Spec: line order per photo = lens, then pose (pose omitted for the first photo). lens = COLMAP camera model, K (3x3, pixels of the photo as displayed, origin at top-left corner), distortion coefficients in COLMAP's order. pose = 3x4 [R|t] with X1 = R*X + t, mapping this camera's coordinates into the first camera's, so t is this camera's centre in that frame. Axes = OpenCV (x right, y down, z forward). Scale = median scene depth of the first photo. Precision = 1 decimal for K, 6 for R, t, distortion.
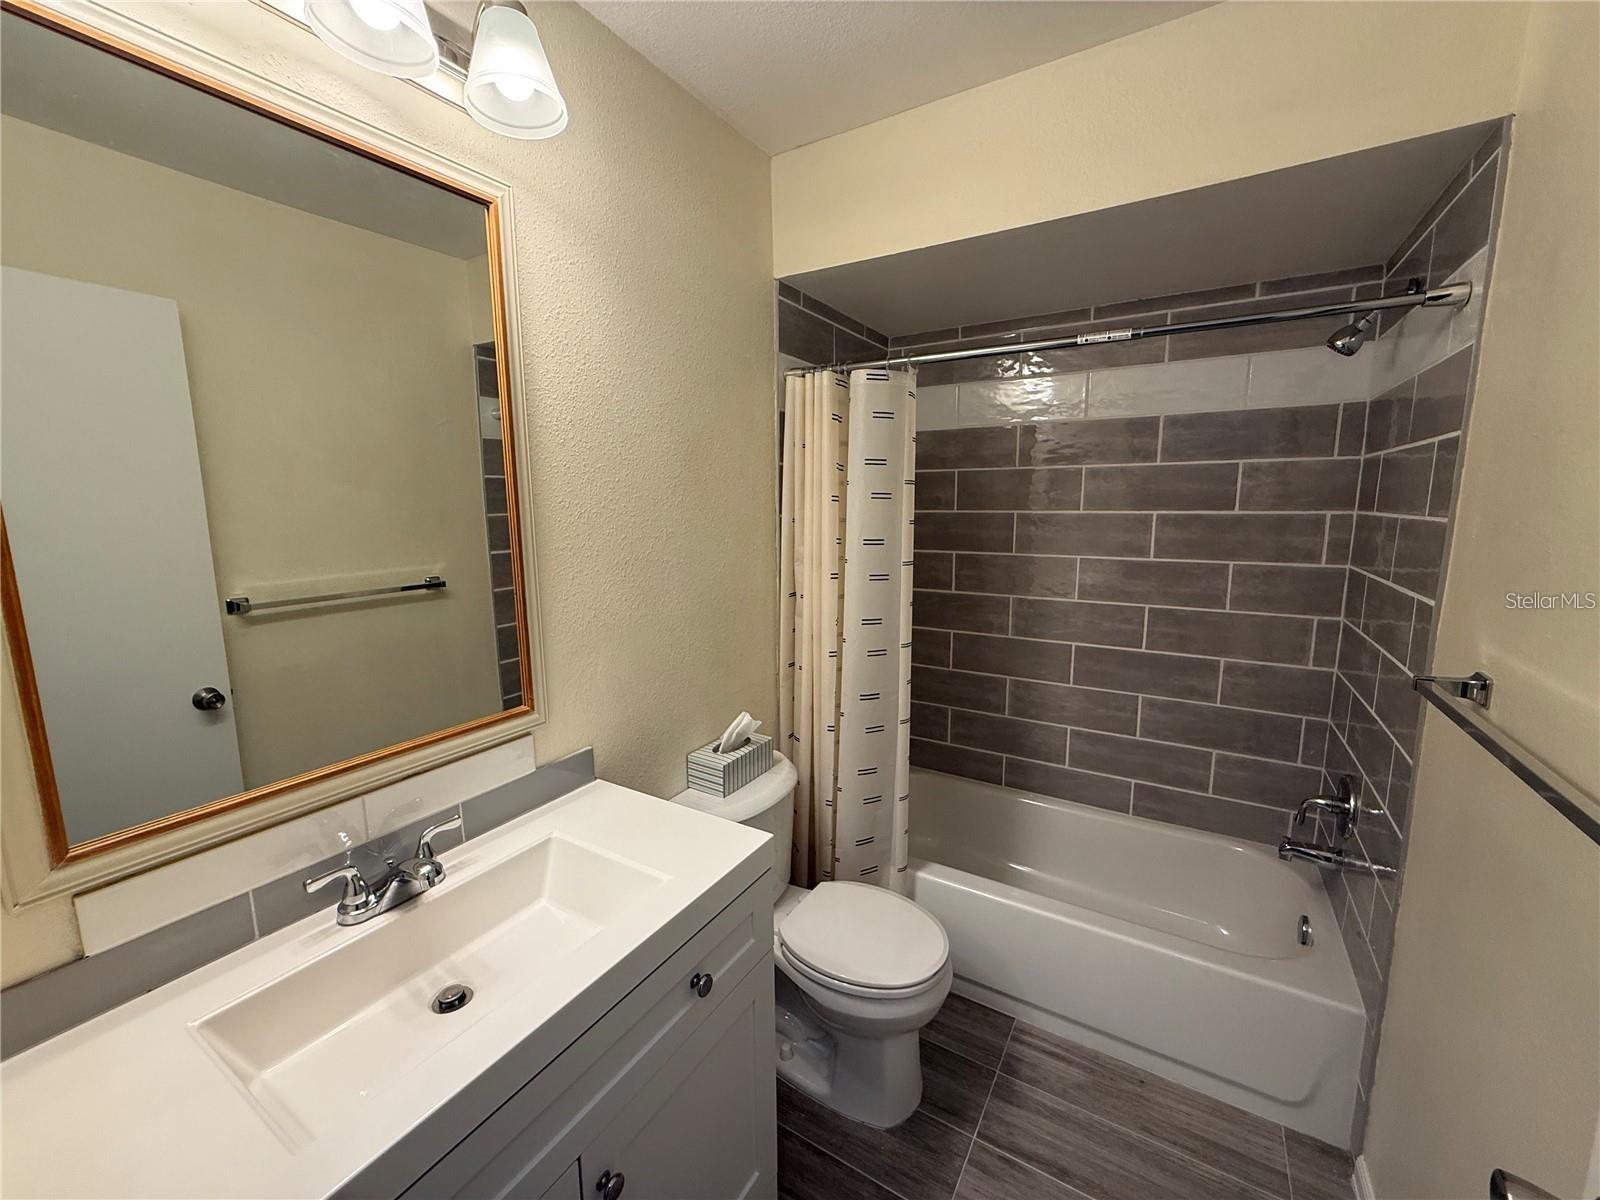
lens RADIAL K [[639.0, 0, 798.4], [0, 639.0, 599.3], [0, 0, 1]] dist [0.000306, 0.000216]
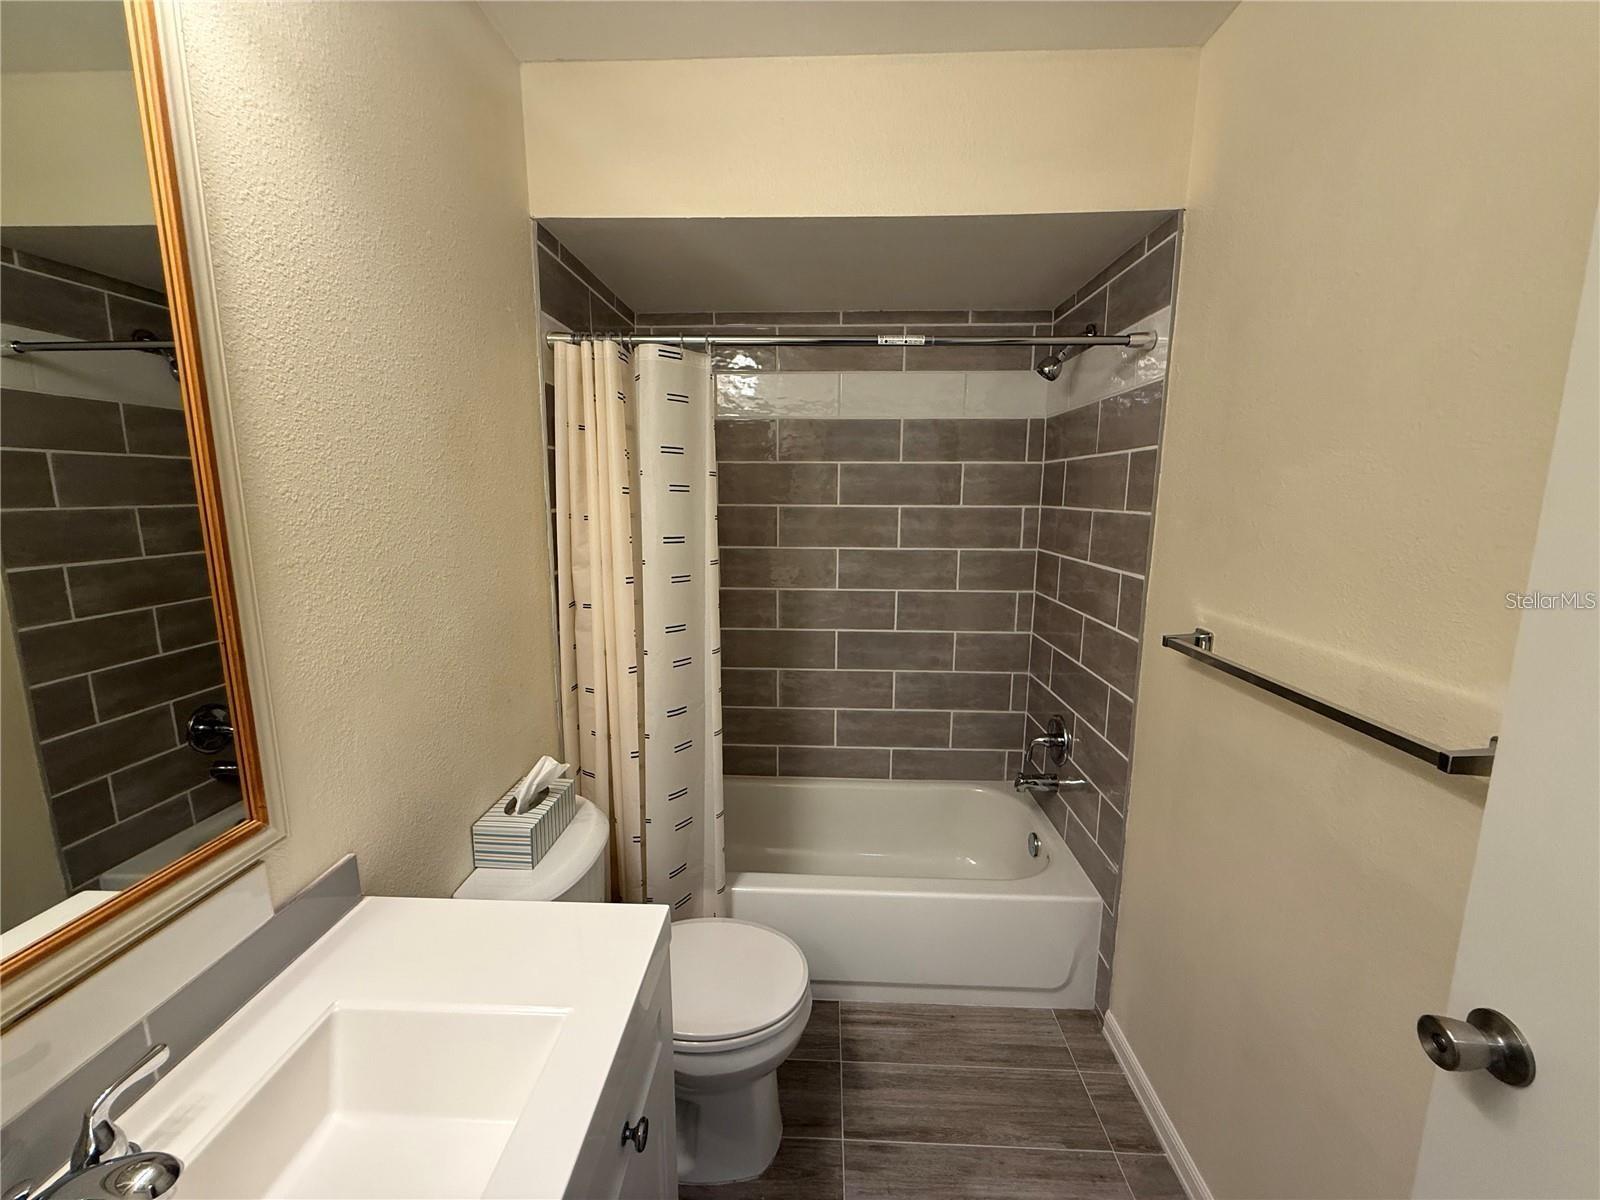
lens RADIAL K [[639.0, 0, 799.1], [0, 639.0, 598.9], [0, 0, 1]] dist [0.000306, 0.000216]
pose [[0.873150, -0.070394, 0.482342, -0.174369], [0.064731, 0.997499, 0.028399, -0.022245], [-0.483134, 0.006426, 0.875523, 0.137693]]
